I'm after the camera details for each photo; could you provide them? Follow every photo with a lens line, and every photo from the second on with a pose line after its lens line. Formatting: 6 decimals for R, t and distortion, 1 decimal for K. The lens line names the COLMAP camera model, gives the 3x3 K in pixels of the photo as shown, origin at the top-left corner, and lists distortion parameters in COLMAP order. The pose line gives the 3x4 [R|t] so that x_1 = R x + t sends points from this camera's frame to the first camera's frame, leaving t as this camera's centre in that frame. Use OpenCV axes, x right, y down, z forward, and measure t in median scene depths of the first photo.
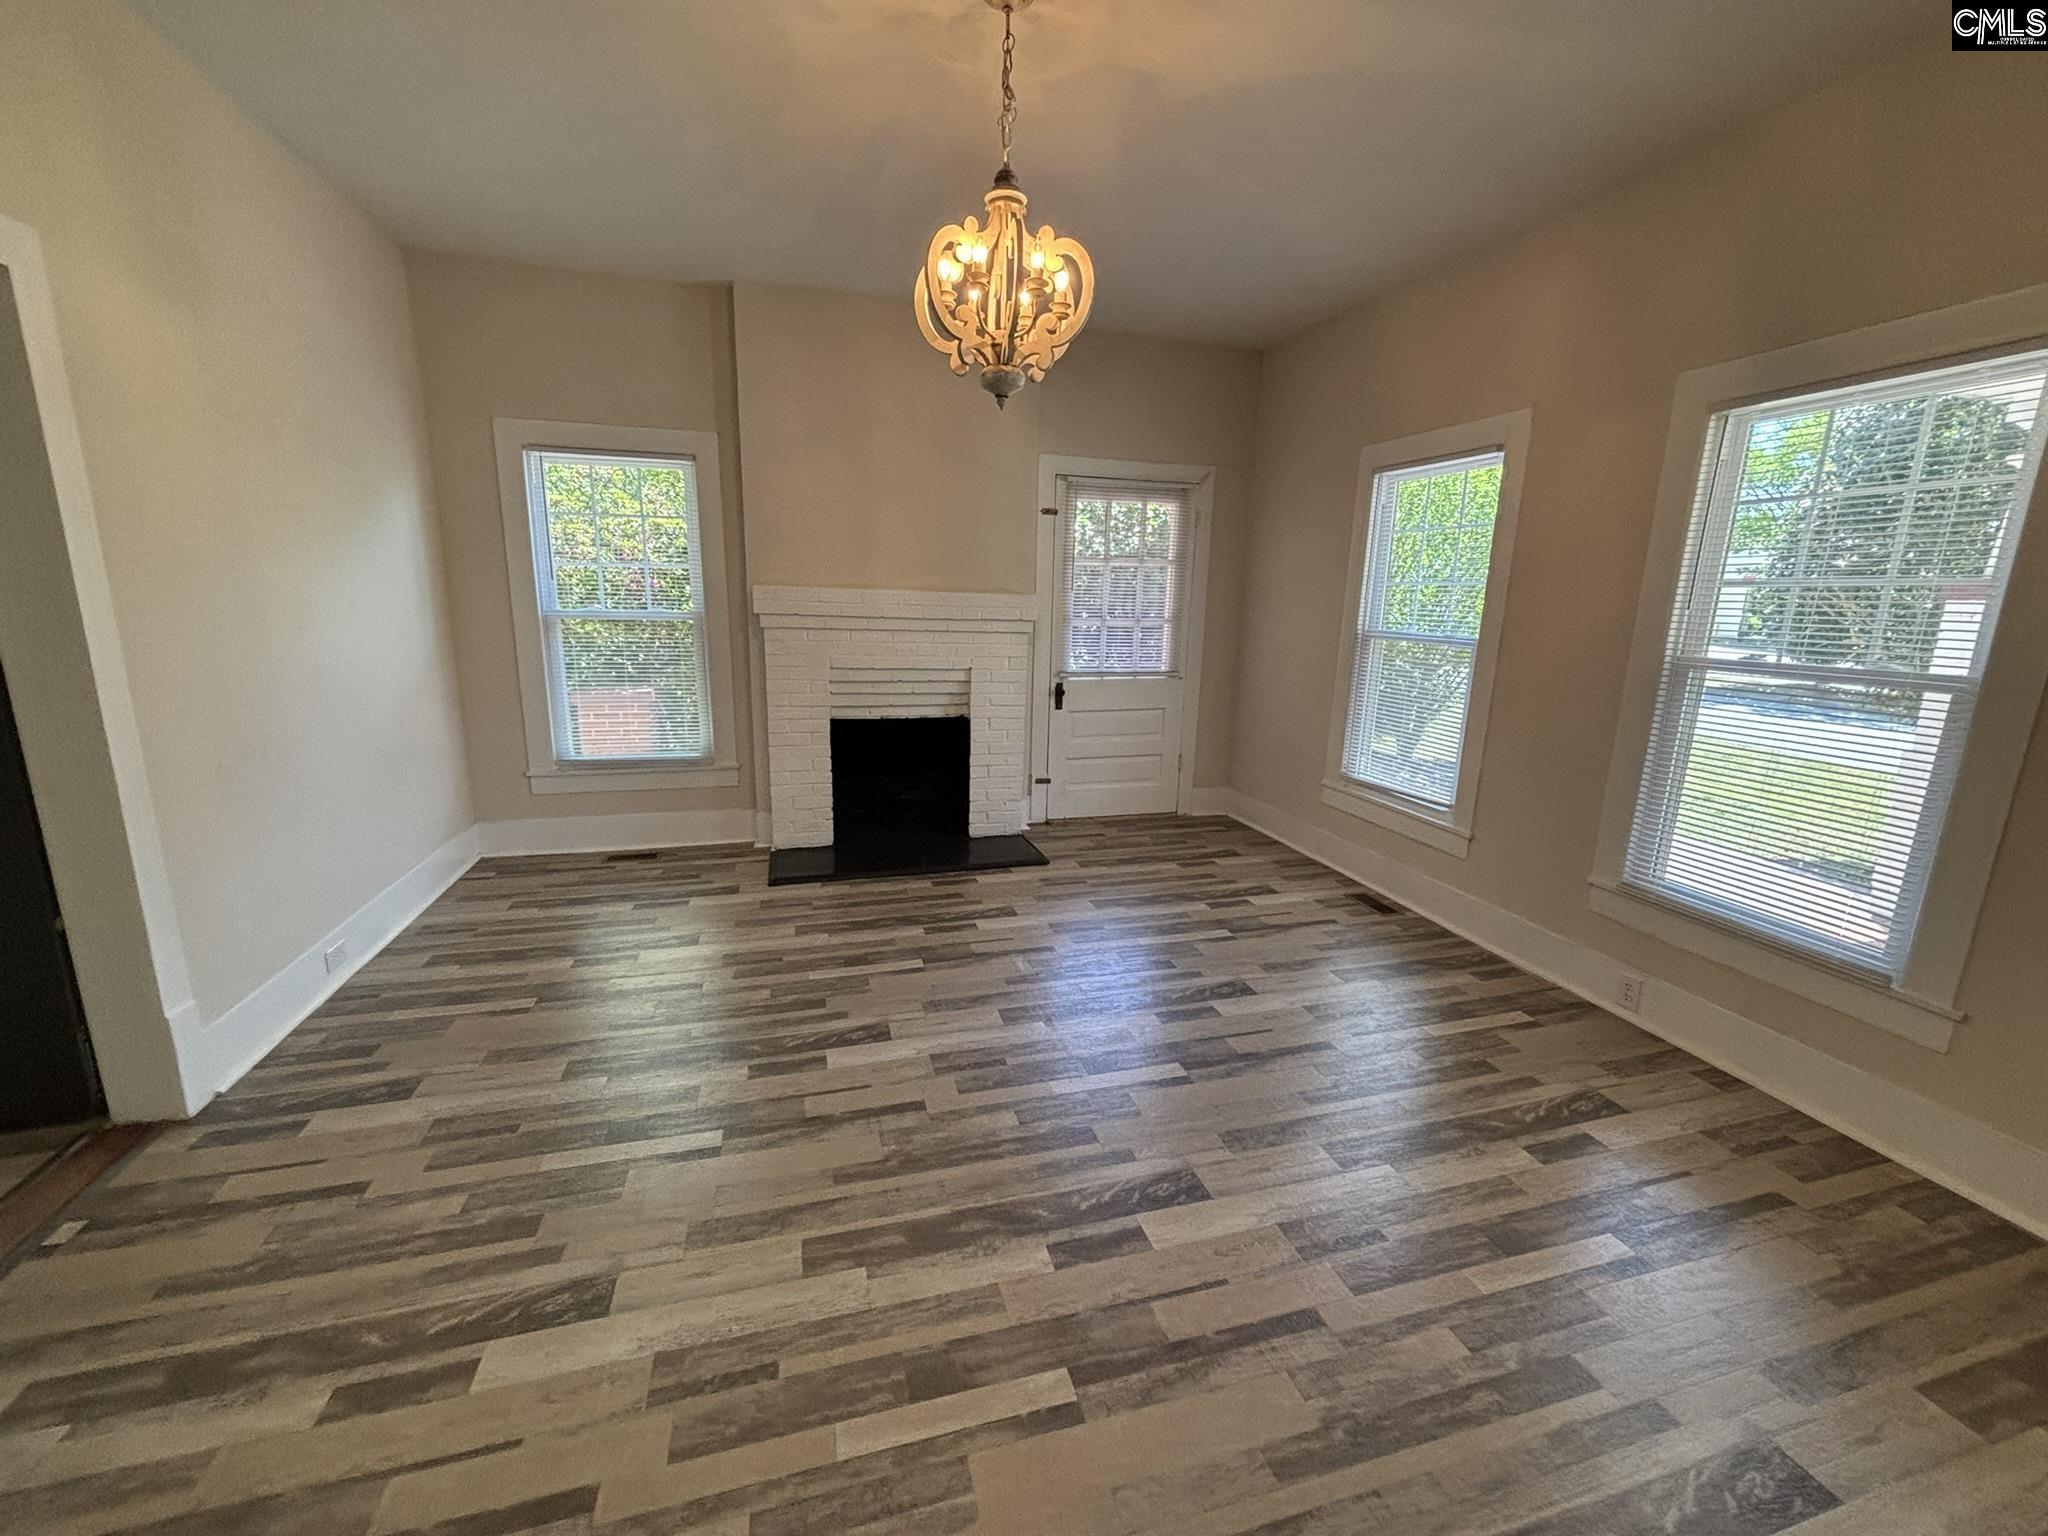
lens RADIAL K [[832.0, 0, 1026.0], [0, 832.0, 749.6], [0, 0, 1]] dist [-0.006585, 0.003021]
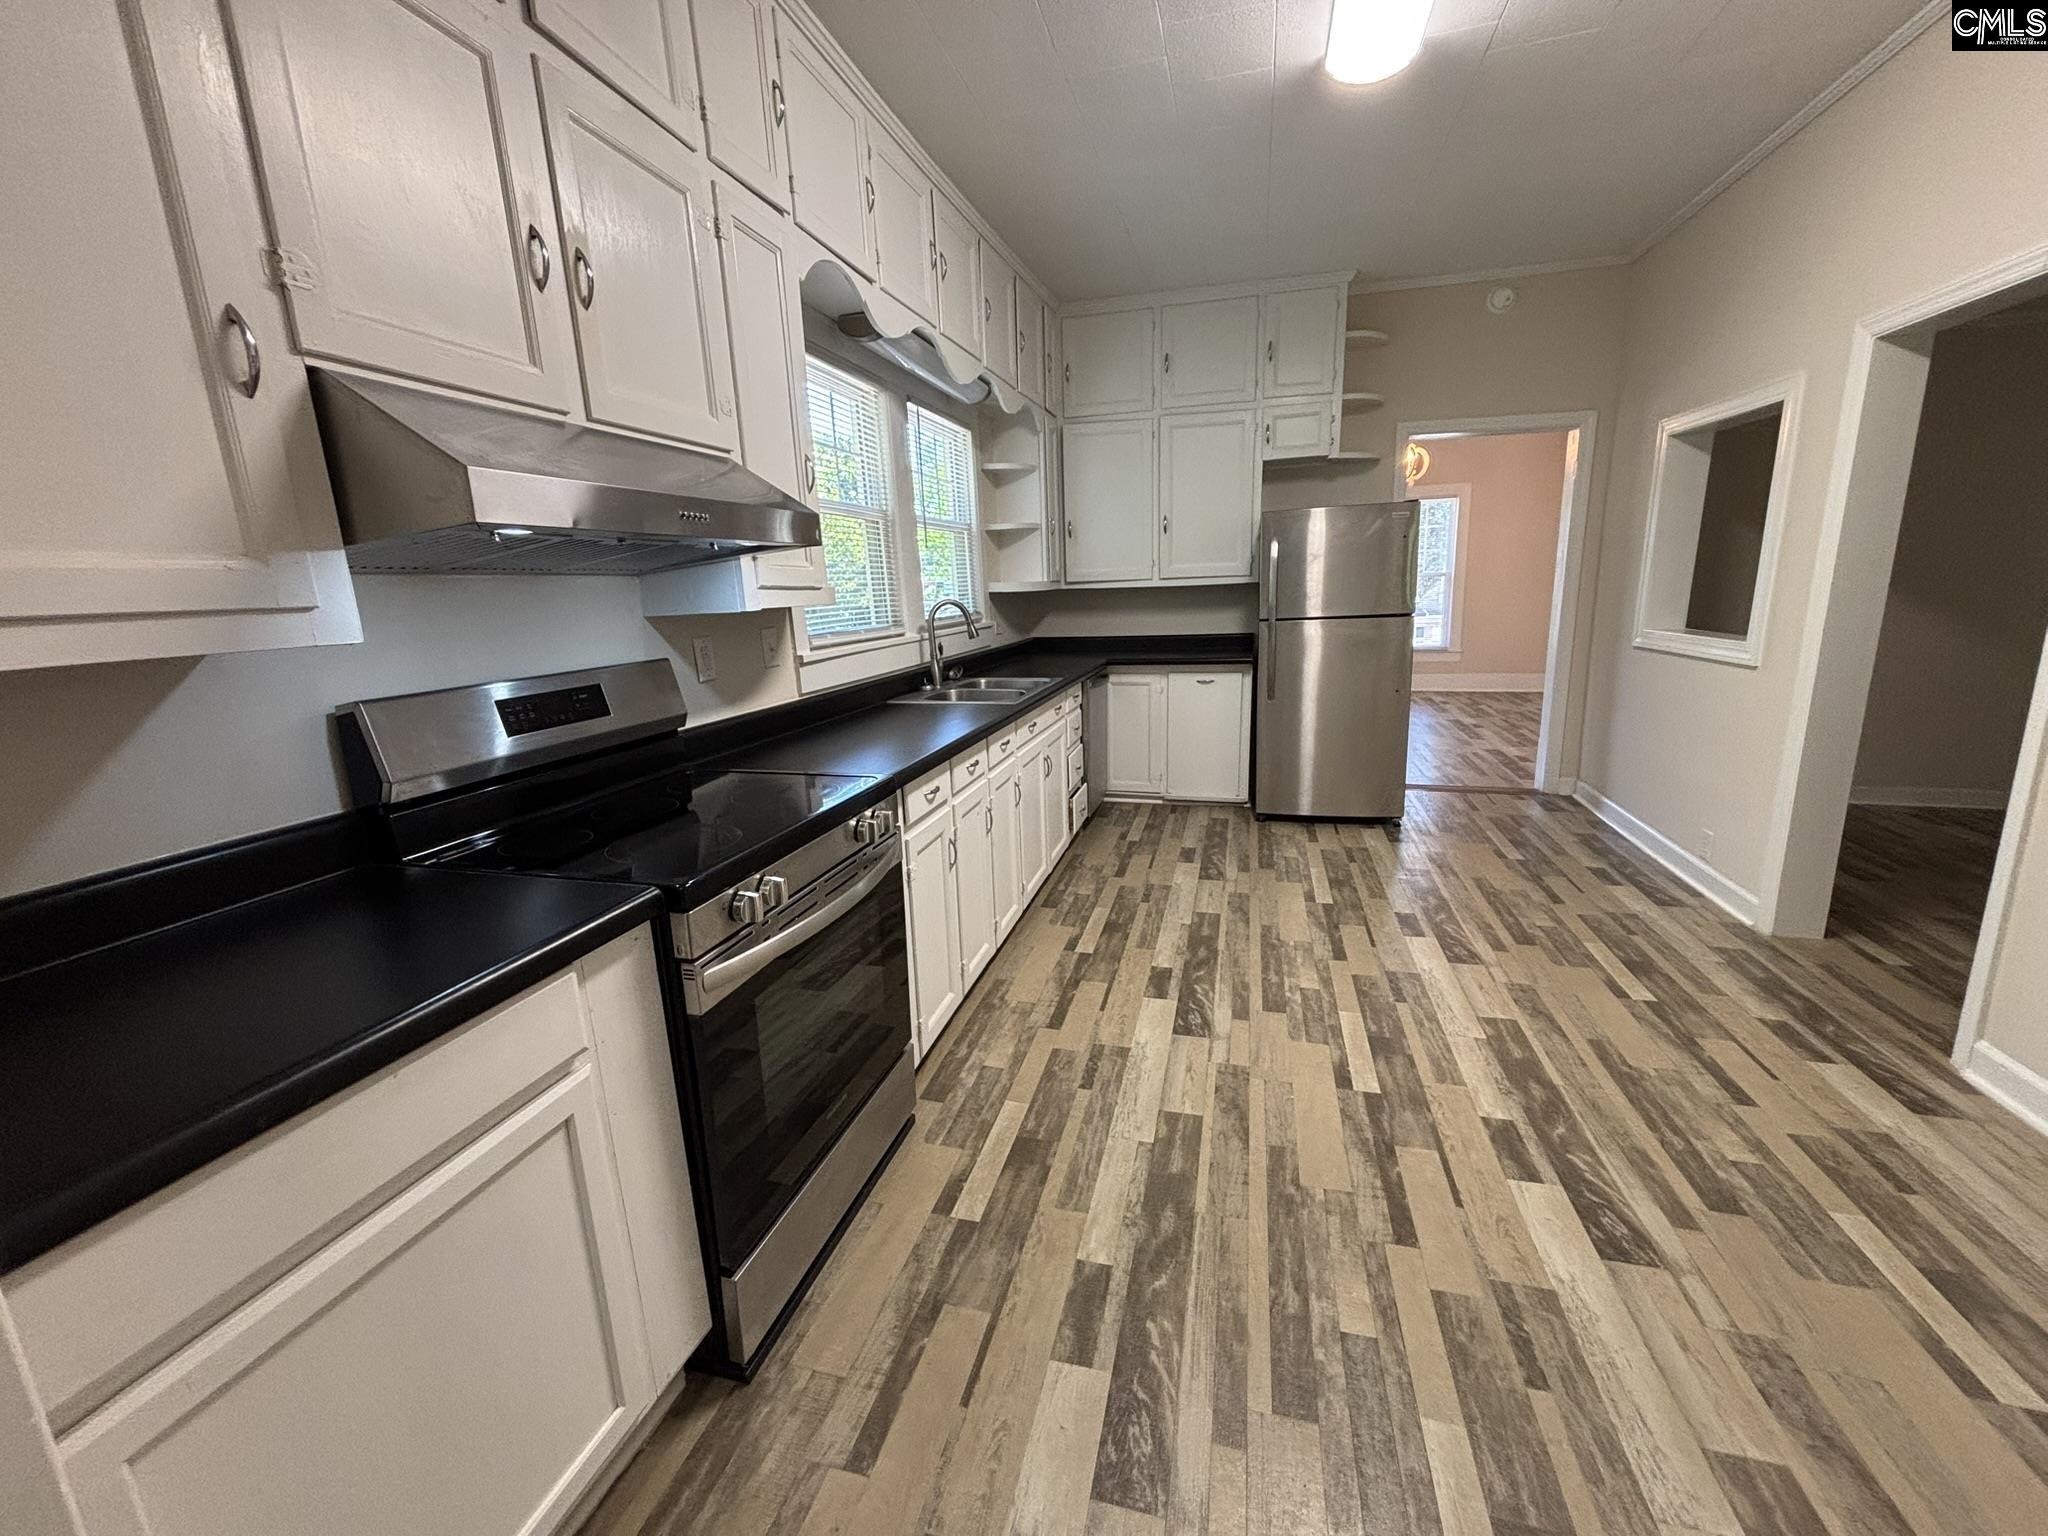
lens RADIAL K [[832.0, 0, 1028.7], [0, 832.0, 763.7], [0, 0, 1]] dist [-0.006585, 0.003021]
pose [[-0.509188, 0.174640, -0.842751, 0.744993], [-0.145747, 0.947557, 0.284418, -0.162437], [0.848225, 0.267650, -0.457031, 1.212605]]
